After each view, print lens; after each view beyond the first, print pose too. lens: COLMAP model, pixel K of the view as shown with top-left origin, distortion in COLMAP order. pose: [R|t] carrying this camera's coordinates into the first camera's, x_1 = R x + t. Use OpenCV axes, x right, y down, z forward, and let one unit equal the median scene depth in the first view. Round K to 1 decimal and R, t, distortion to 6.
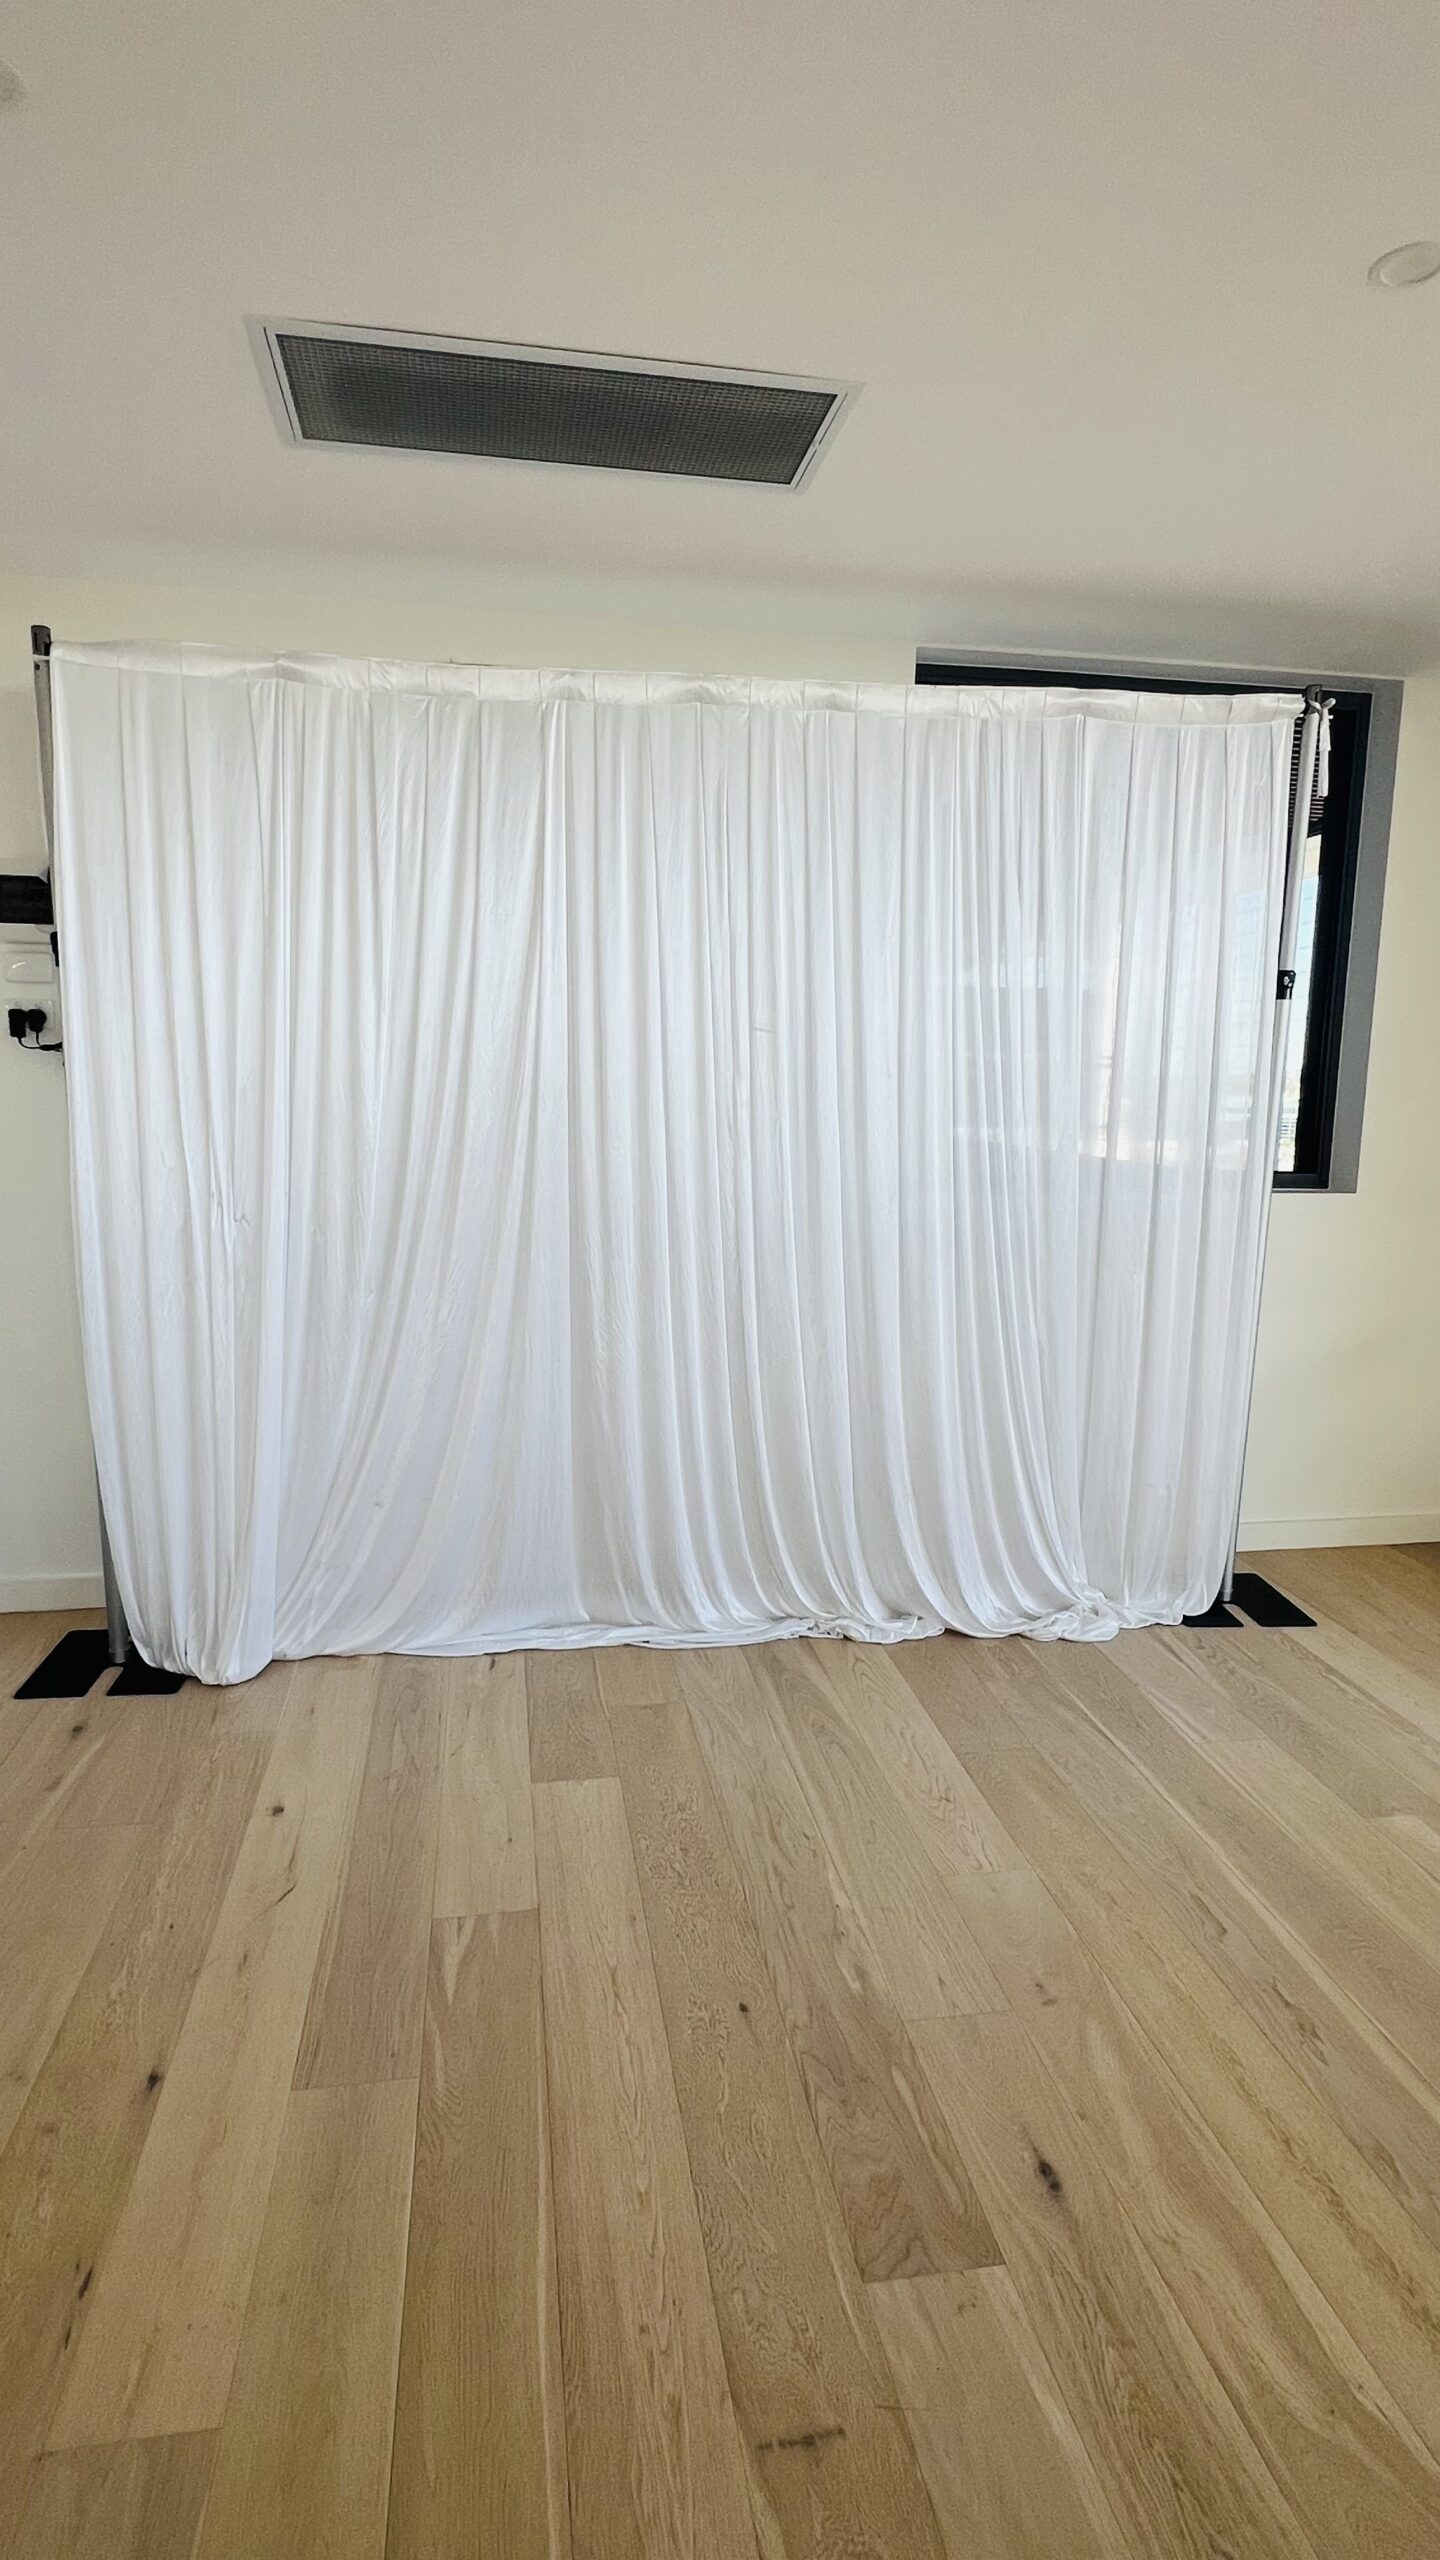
lens RADIAL K [[1292.5, 0, 710.5], [0, 1292.5, 1276.1], [0, 0, 1]] dist [-0.001847, 0.000693]
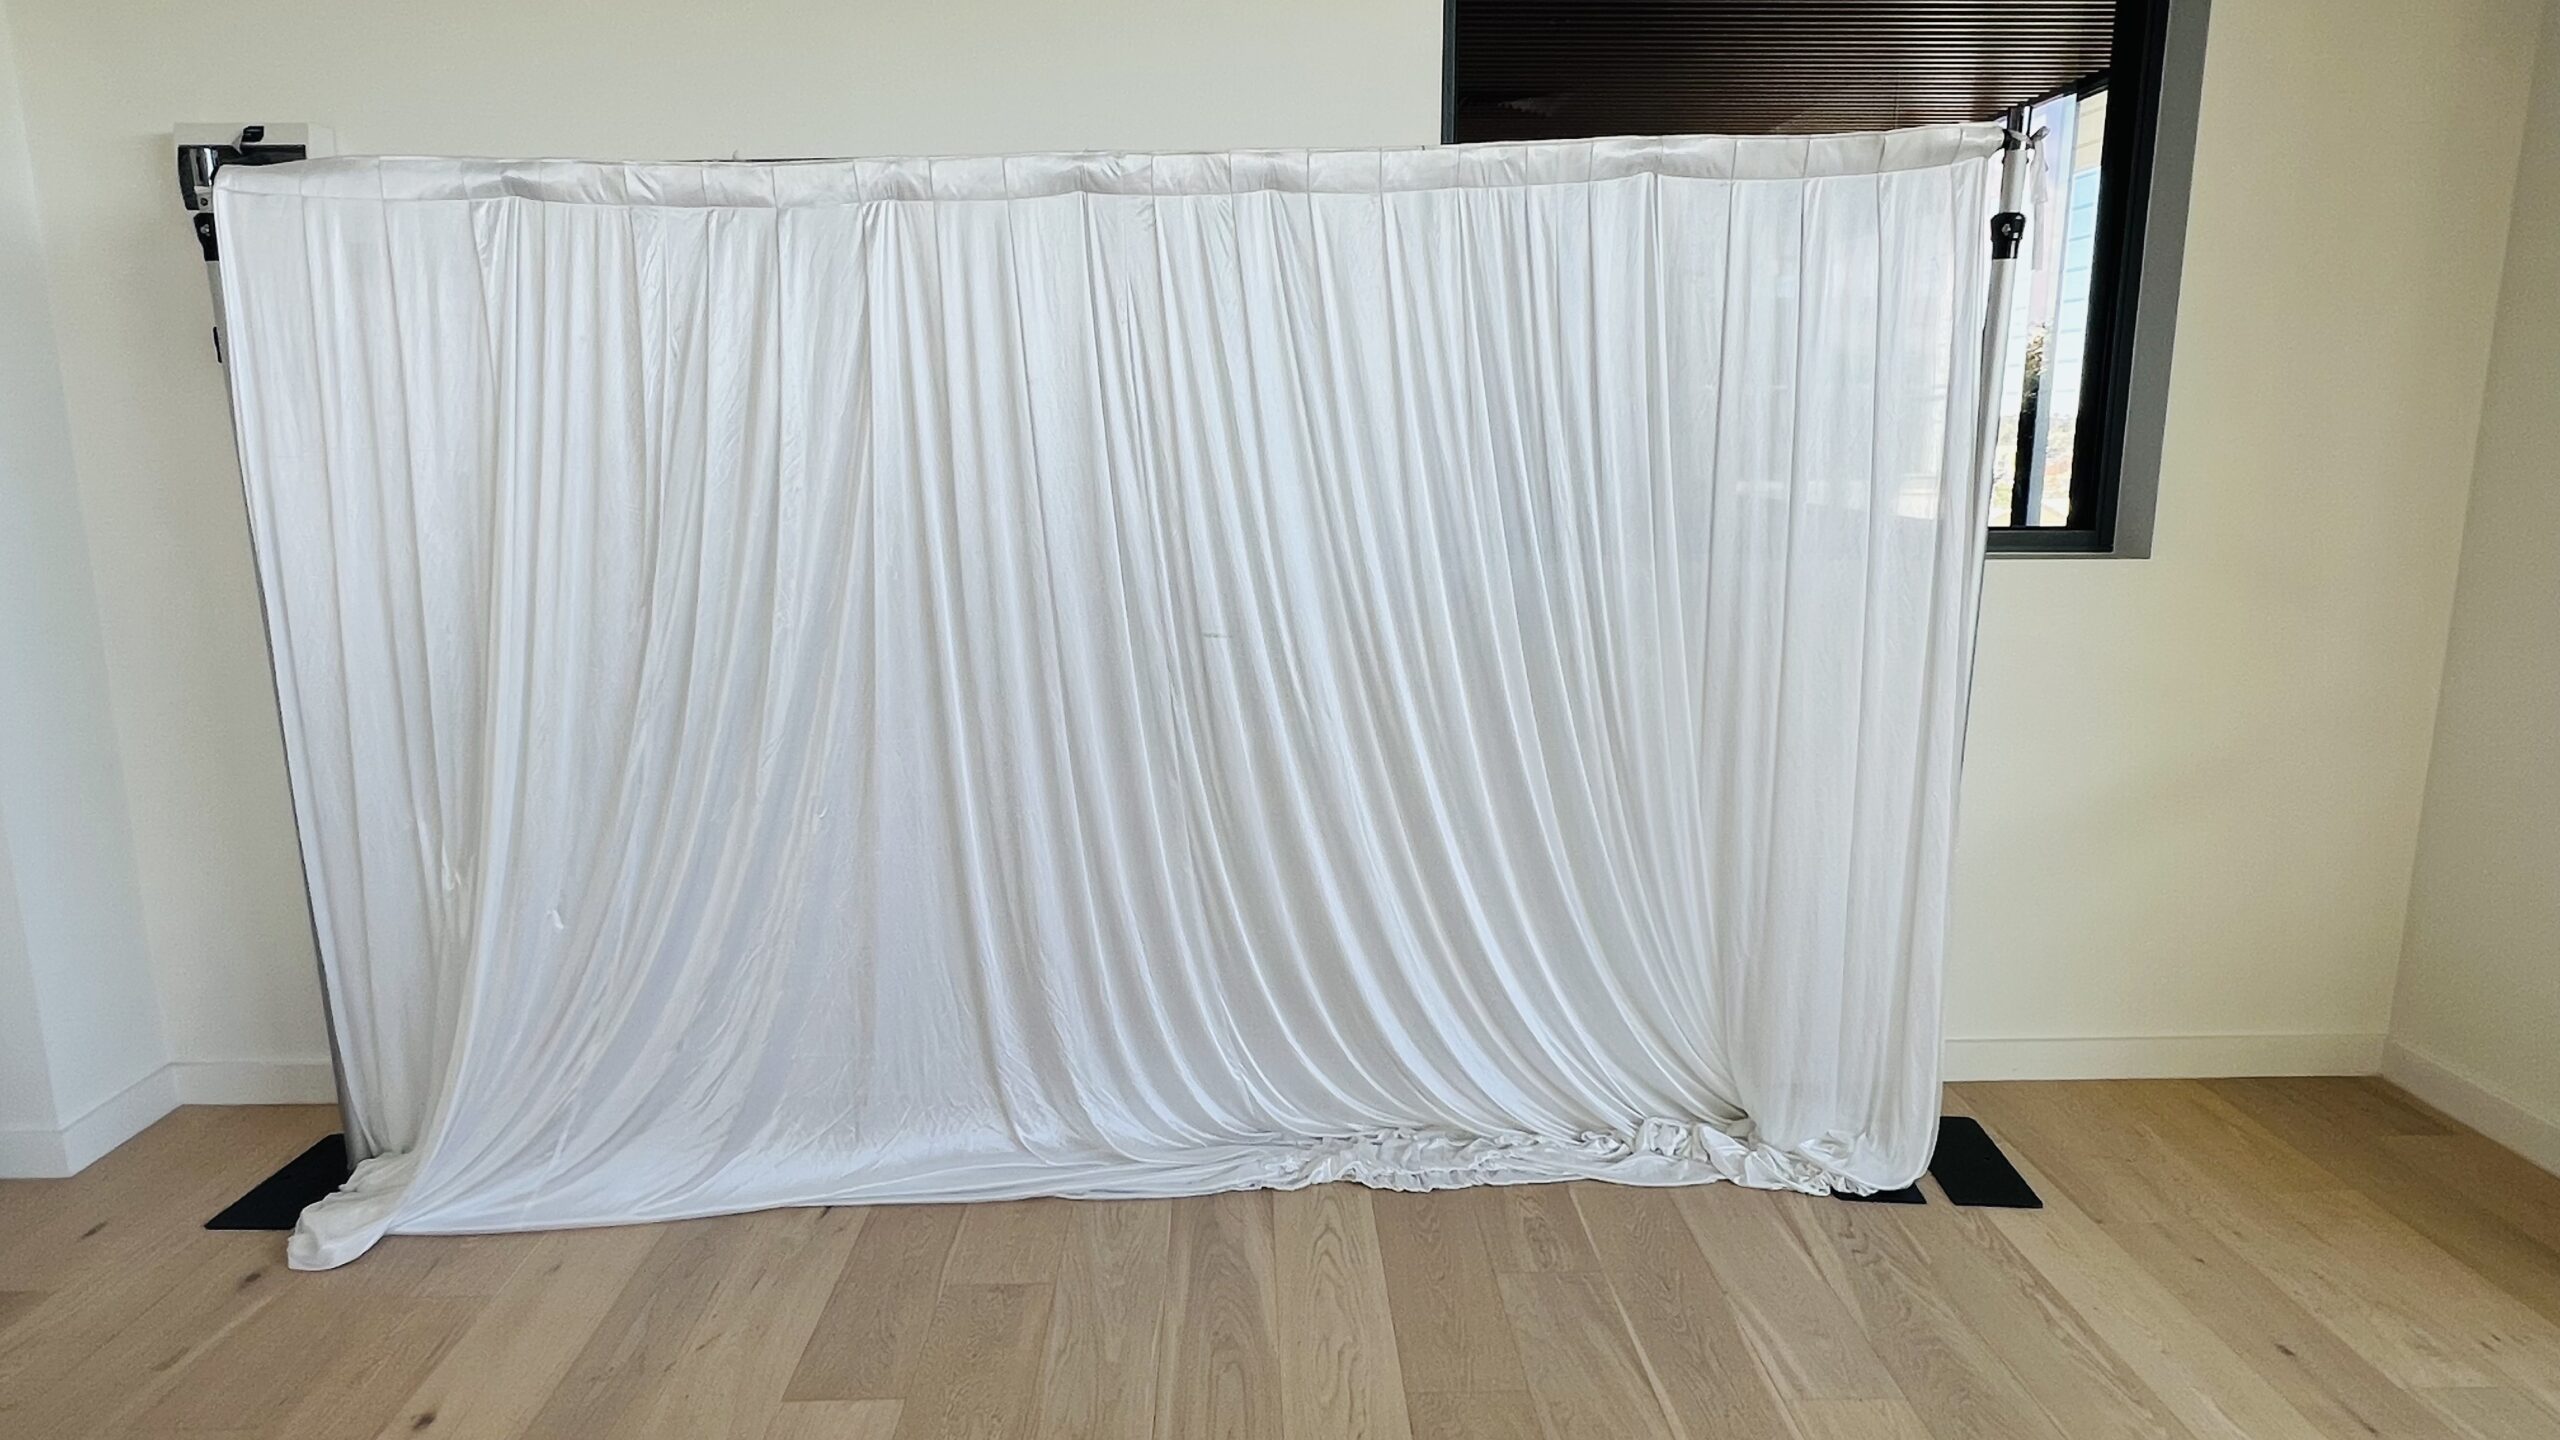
lens RADIAL K [[1526.3, 0, 1274.3], [0, 1526.3, 733.1], [0, 0, 1]] dist [0.000590, -0.001466]
pose [[0.989961, 0.009085, -0.141046, 0.244393], [-0.003091, 0.999085, 0.042658, -0.009441], [0.141305, -0.041794, 0.989084, 0.228104]]
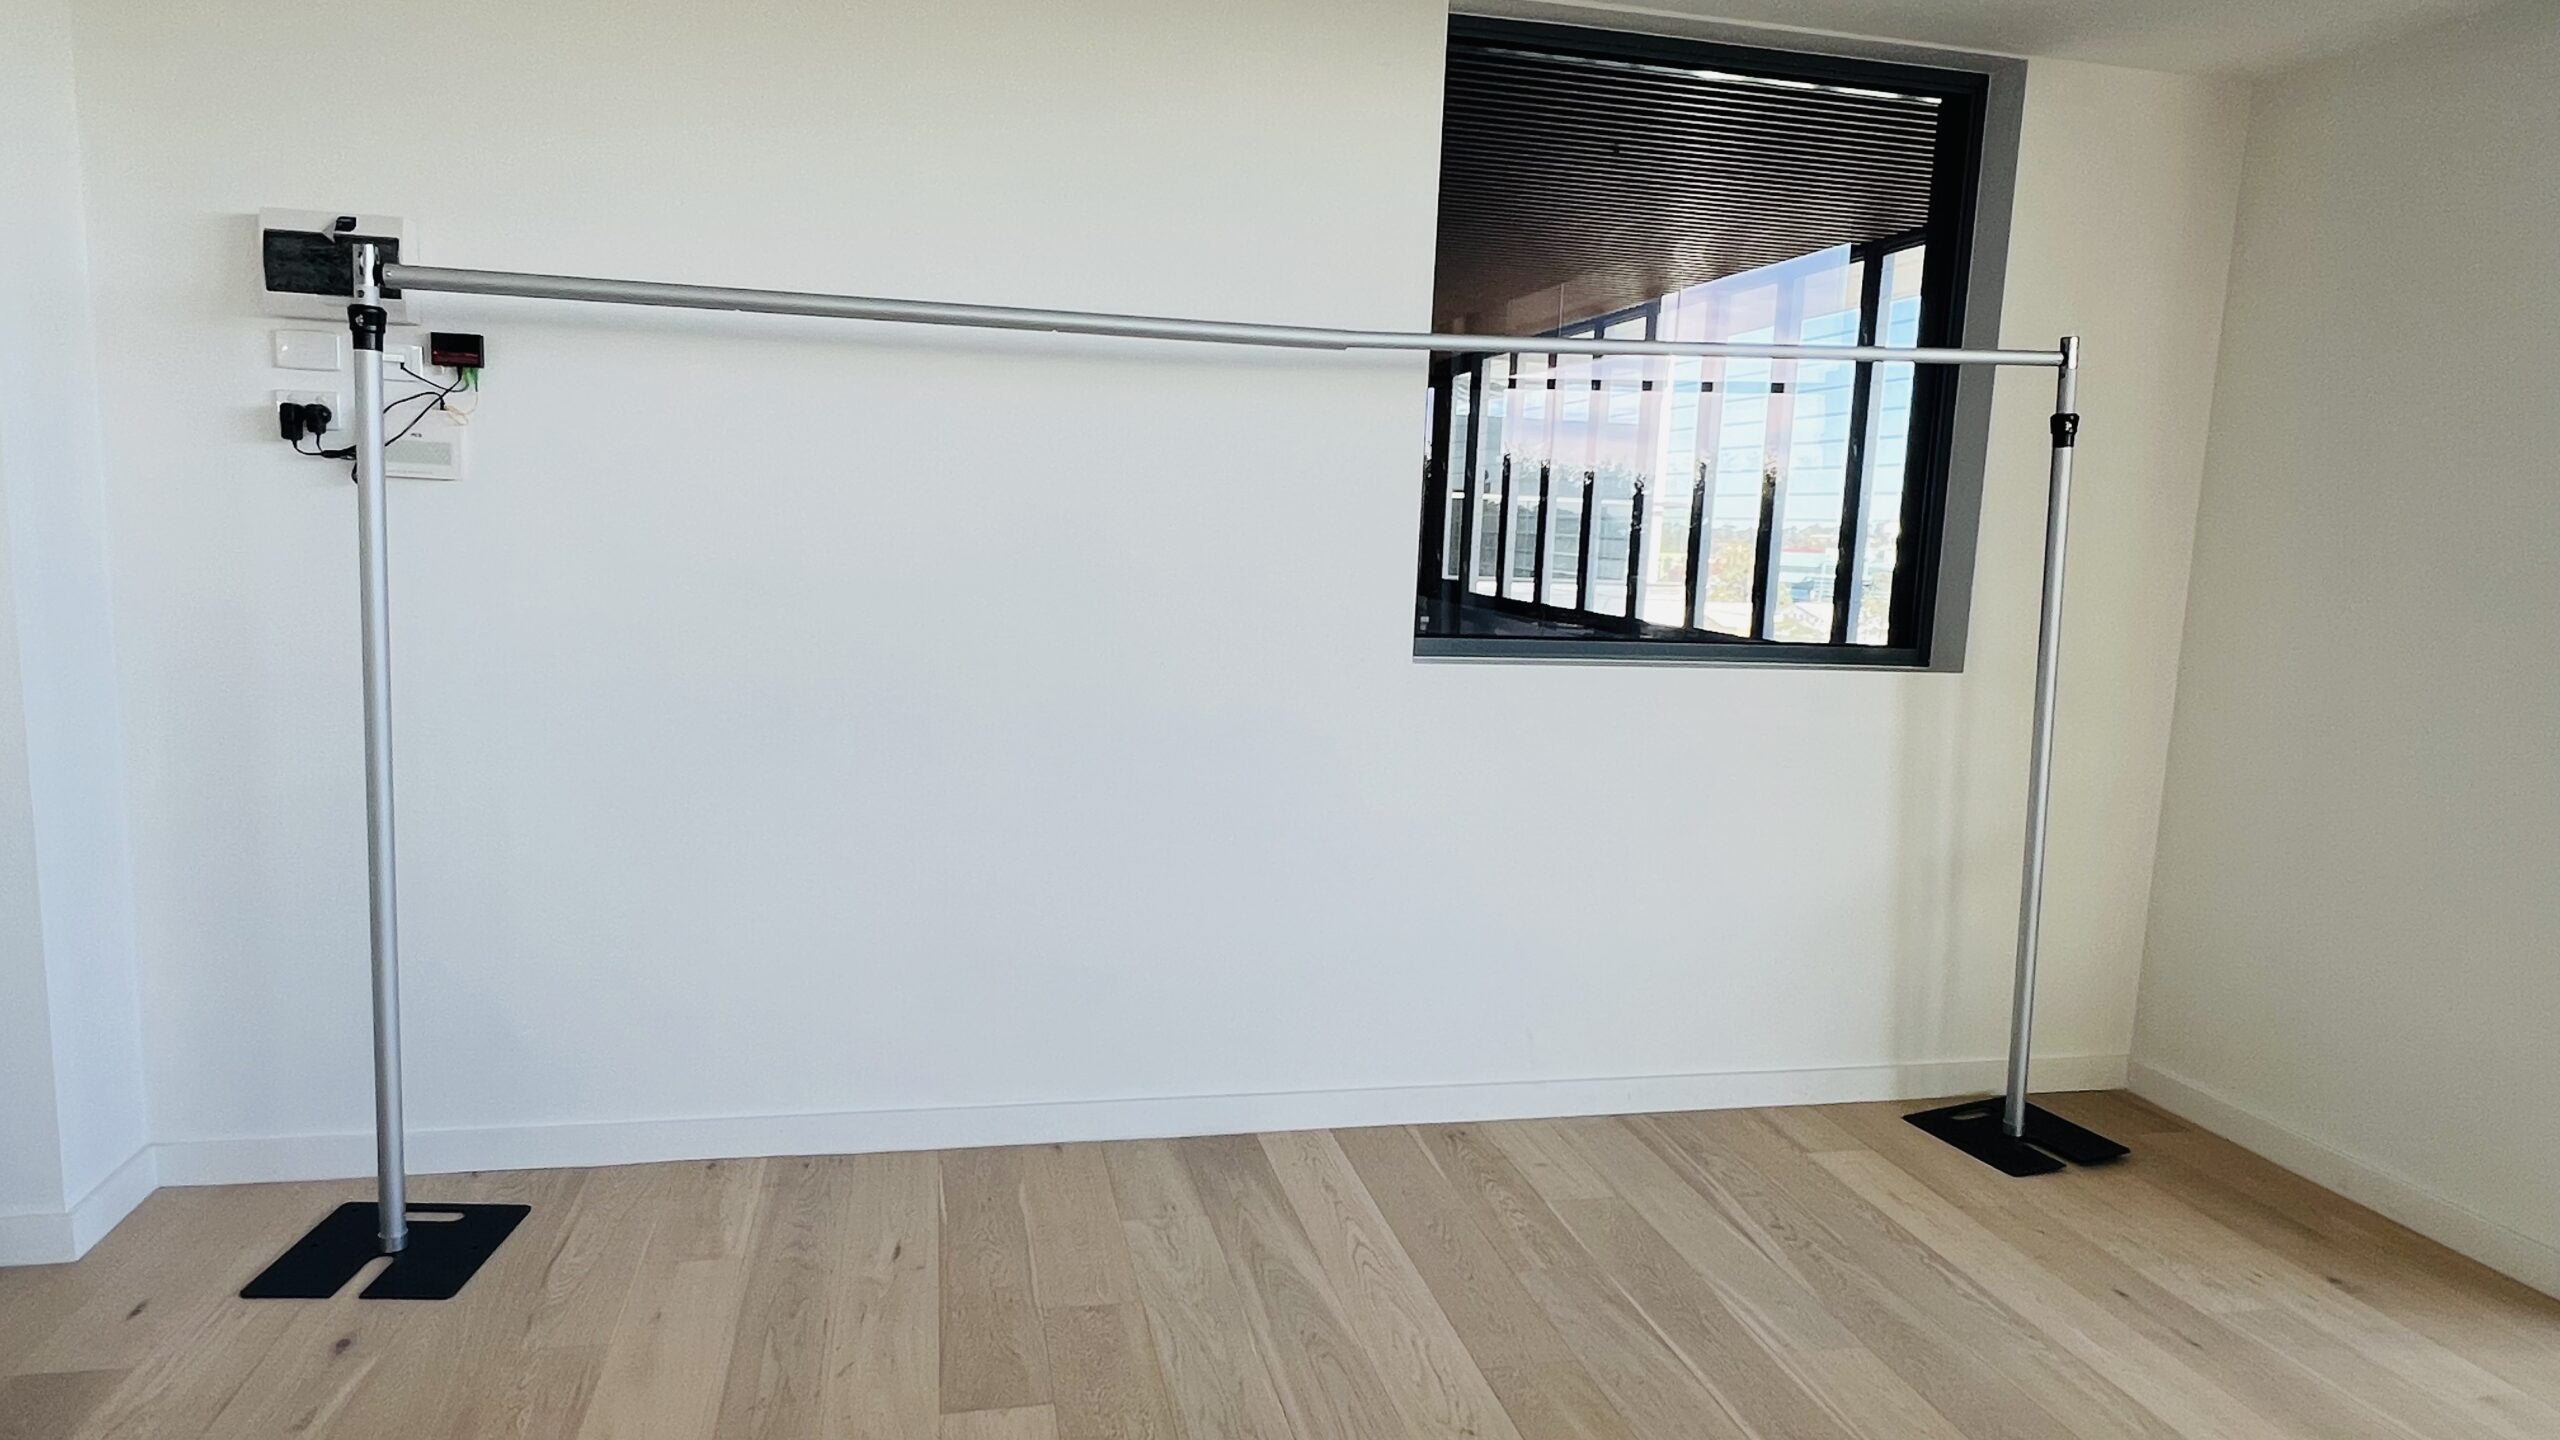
lens RADIAL K [[1526.3, 0, 1274.3], [0, 1526.3, 733.1], [0, 0, 1]] dist [0.000590, -0.001466]
pose [[0.998226, 0.016995, 0.057067, 0.002699], [-0.016325, 0.999792, -0.012192, -0.009191], [-0.057263, 0.011239, 0.998296, 0.067523]]
